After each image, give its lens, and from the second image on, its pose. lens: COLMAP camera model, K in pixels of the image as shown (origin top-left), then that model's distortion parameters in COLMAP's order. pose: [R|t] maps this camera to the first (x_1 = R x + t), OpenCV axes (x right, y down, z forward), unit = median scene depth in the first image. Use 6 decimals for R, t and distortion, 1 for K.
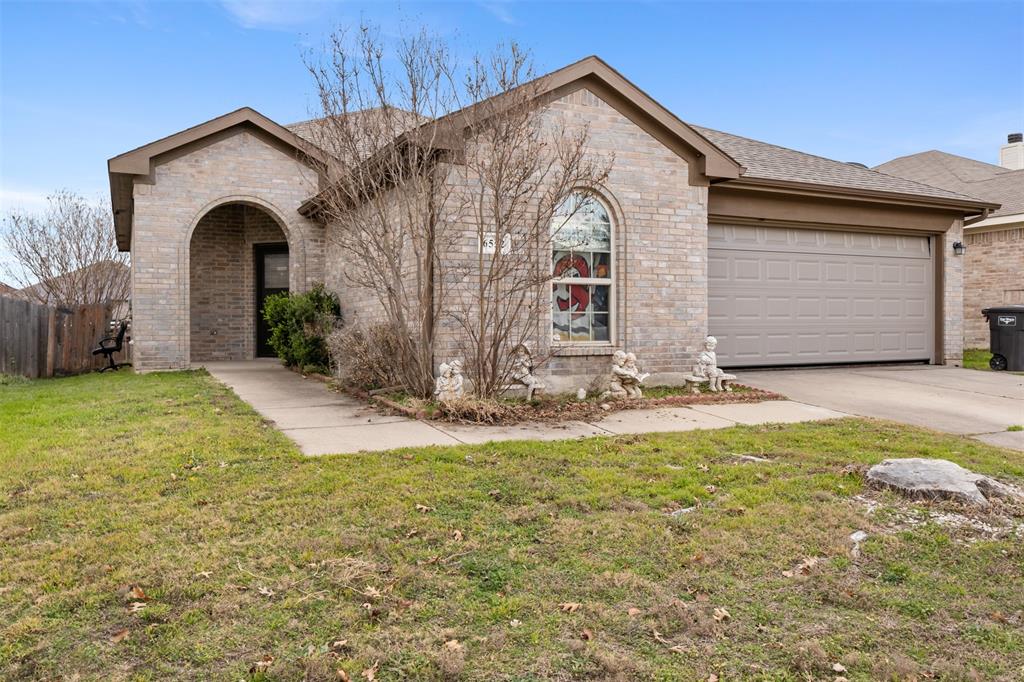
lens RADIAL K [[796.7, 0, 507.0], [0, 796.7, 348.8], [0, 0, 1]] dist [-0.038606, -0.006999]
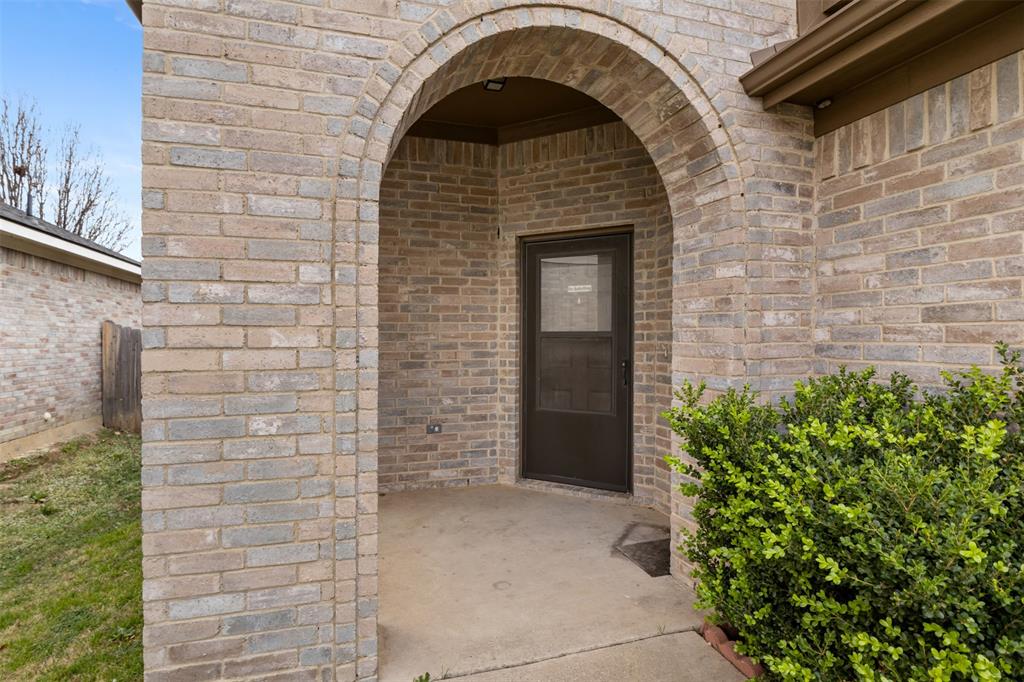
lens RADIAL K [[520.7, 0, 509.5], [0, 520.7, 331.7], [0, 0, 1]] dist [0.002129, 0.000140]
pose [[0.988144, -0.001822, -0.153518, -0.285010], [-0.002810, 0.999547, -0.029953, -0.069263], [0.153503, 0.030029, 0.987692, 0.718302]]
